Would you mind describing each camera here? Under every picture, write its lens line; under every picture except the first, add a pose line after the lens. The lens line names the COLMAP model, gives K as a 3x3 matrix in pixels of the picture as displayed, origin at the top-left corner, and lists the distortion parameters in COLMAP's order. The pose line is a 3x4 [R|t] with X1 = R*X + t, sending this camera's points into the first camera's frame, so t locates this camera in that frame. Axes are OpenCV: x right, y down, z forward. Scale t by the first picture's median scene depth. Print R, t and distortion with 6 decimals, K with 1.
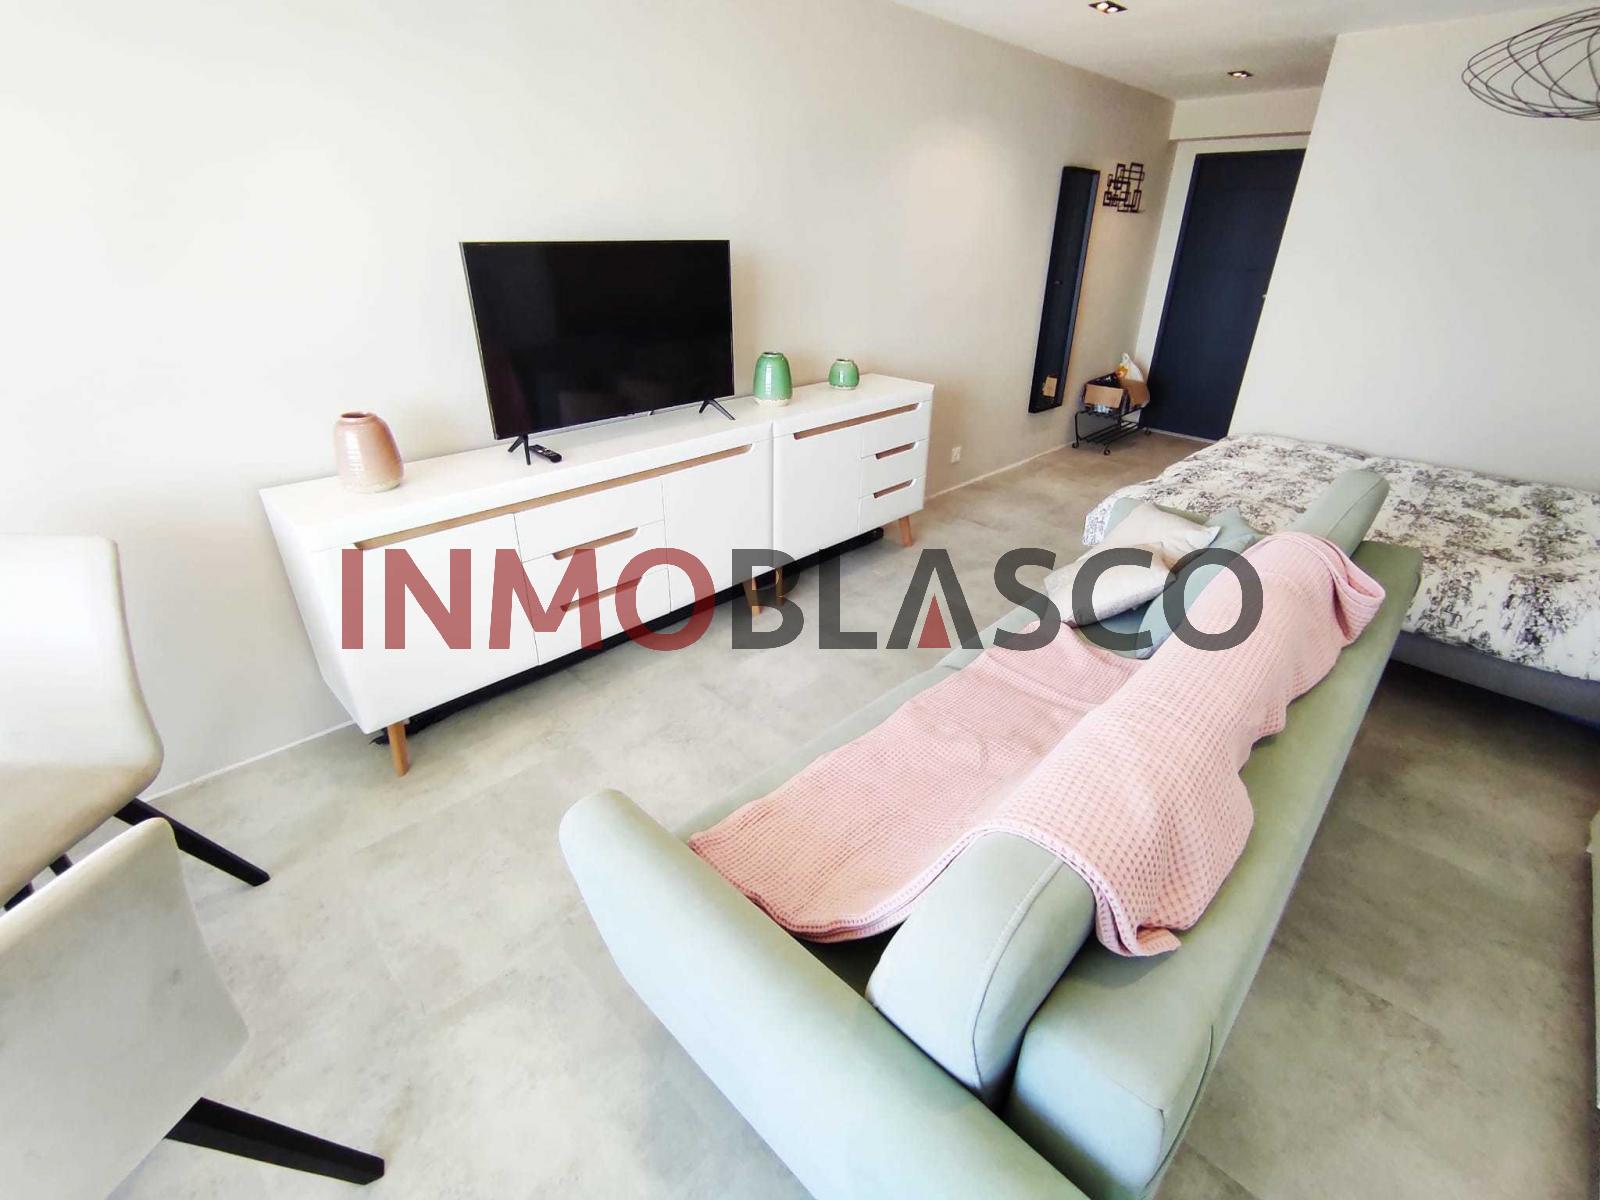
lens RADIAL K [[721.6, 0, 790.5], [0, 721.6, 597.4], [0, 0, 1]] dist [-0.021681, 0.003400]
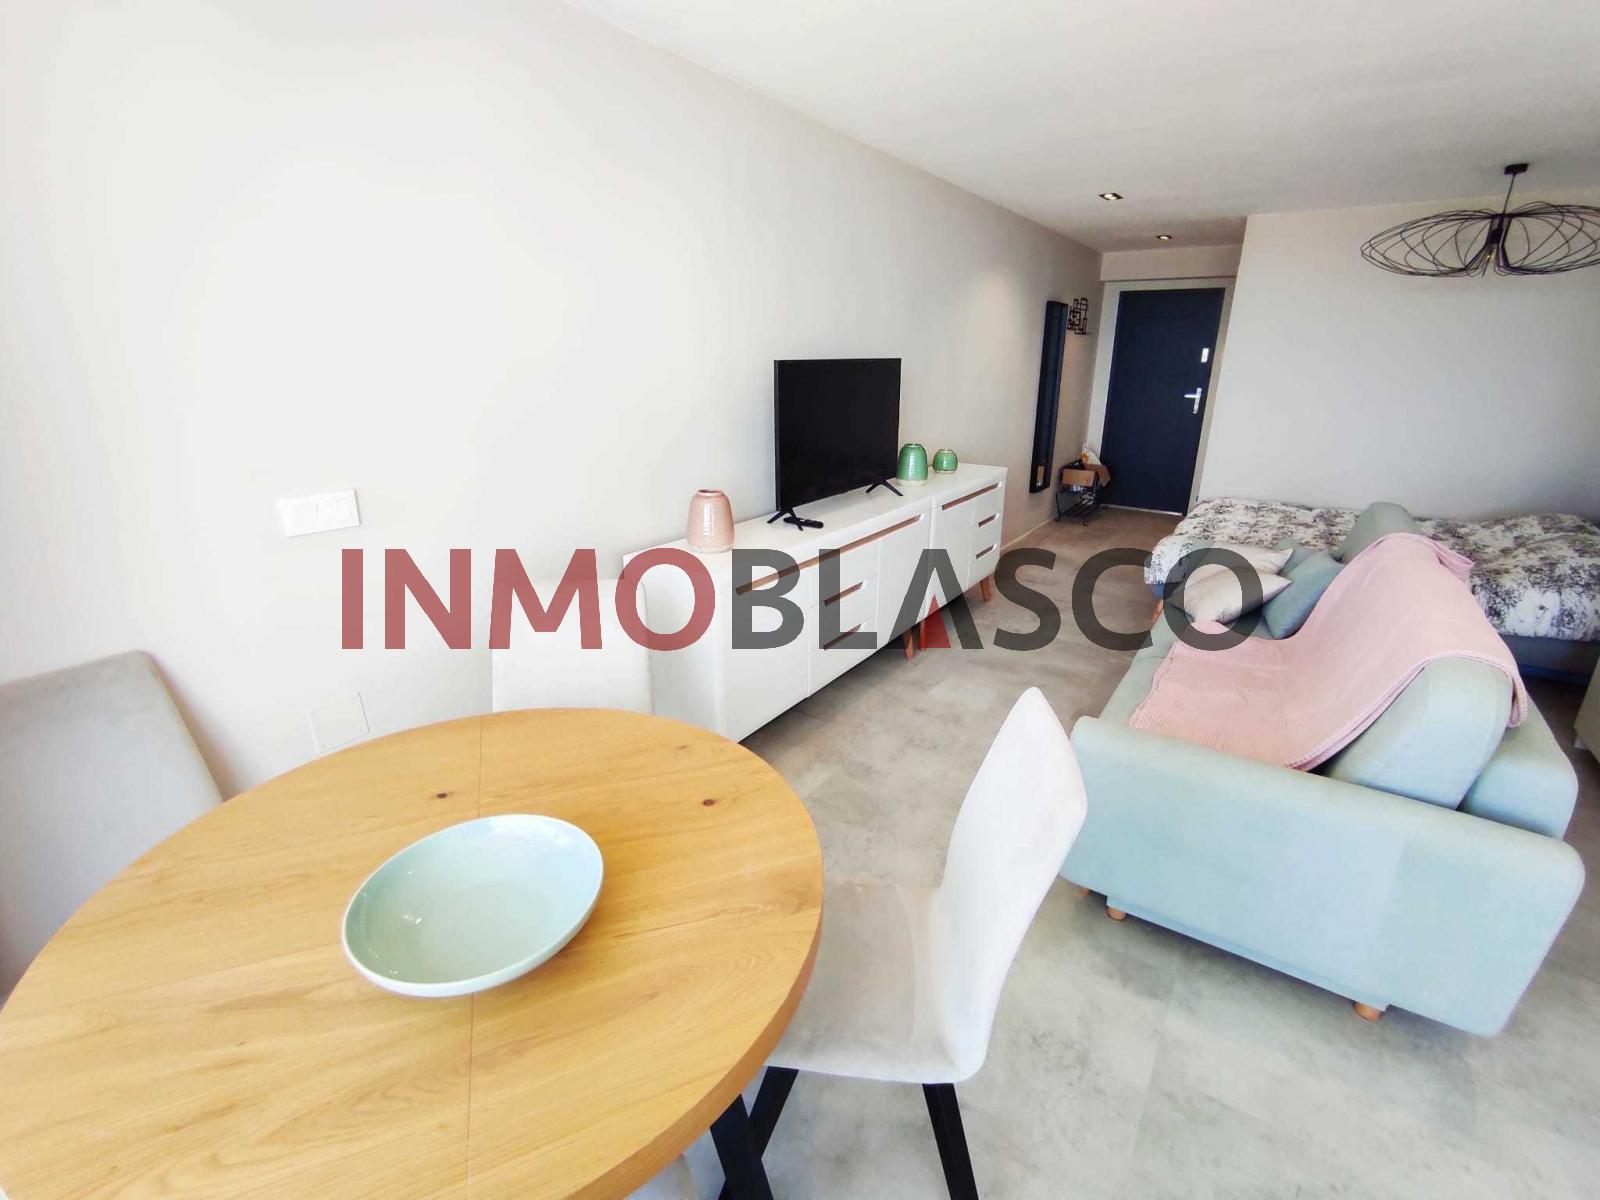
lens RADIAL K [[721.6, 0, 793.2], [0, 721.6, 596.9], [0, 0, 1]] dist [-0.021681, 0.003400]
pose [[0.984694, -0.064298, 0.161999, -0.373143], [0.086573, 0.987135, -0.134421, 0.060269], [-0.151272, 0.146389, 0.977593, -0.128389]]
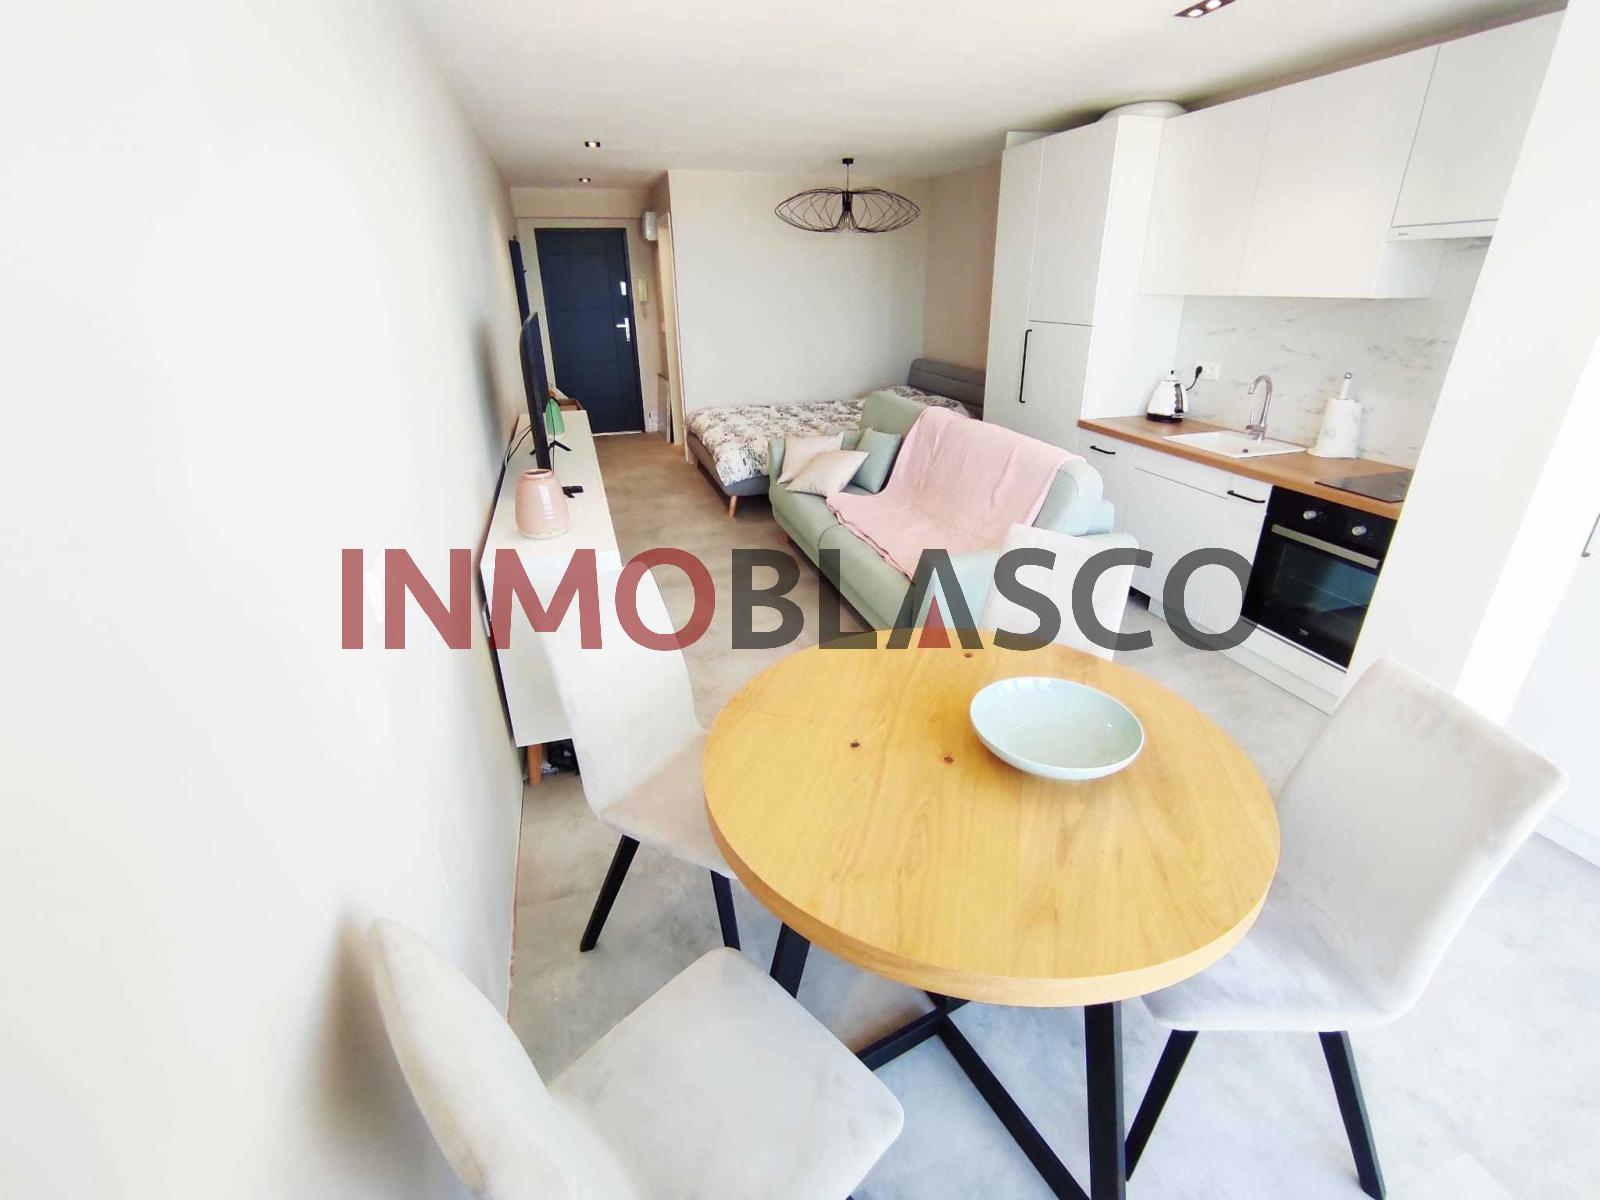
lens RADIAL K [[721.6, 0, 801.6], [0, 721.6, 601.1], [0, 0, 1]] dist [-0.021681, 0.003400]
pose [[0.465428, -0.378453, 0.800094, -0.782158], [0.413227, 0.892317, 0.181694, -0.055802], [-0.782700, 0.246055, 0.571697, 0.027980]]
